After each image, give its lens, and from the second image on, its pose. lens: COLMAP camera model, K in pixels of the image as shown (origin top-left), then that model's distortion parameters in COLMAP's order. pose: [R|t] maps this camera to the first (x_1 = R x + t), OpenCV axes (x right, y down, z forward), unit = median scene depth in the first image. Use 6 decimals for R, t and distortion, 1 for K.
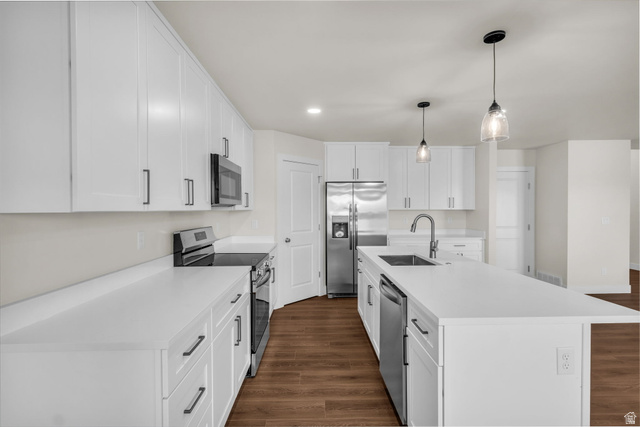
lens RADIAL K [[310.3, 0, 326.0], [0, 310.3, 209.5], [0, 0, 1]] dist [0.009358, -0.003407]
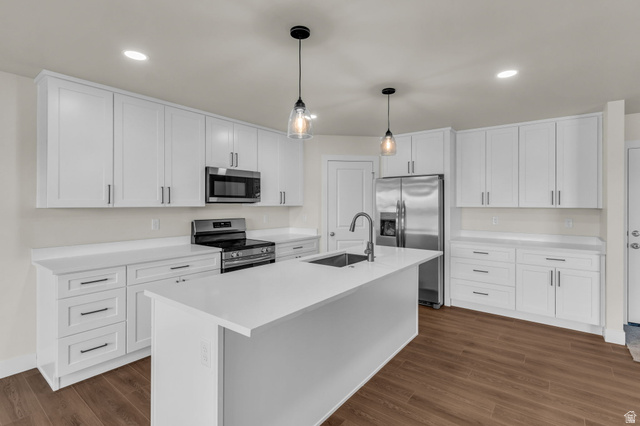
lens RADIAL K [[310.3, 0, 315.1], [0, 310.3, 203.0], [0, 0, 1]] dist [0.009358, -0.003407]
pose [[0.770737, 0.004264, -0.637139, 0.482383], [-0.005188, 0.999986, 0.000418, -0.008450], [0.637133, 0.002983, 0.770748, 0.117821]]
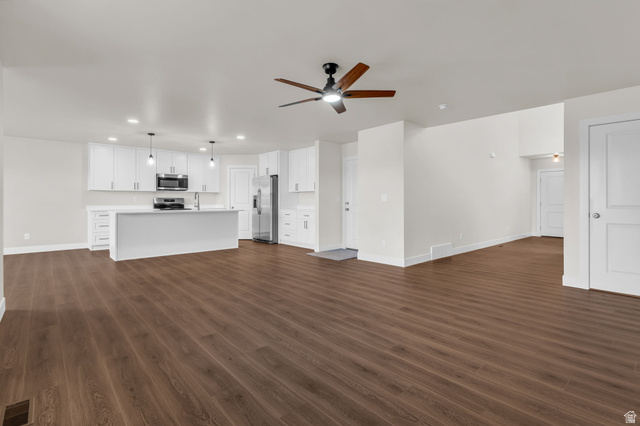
lens RADIAL K [[310.3, 0, 312.7], [0, 310.3, 194.3], [0, 0, 1]] dist [0.009358, -0.003407]
pose [[0.633437, -0.012853, -0.773687, 1.653818], [-0.003480, 0.999805, -0.019459, 0.047535], [0.773786, 0.015018, 0.633269, 0.111488]]
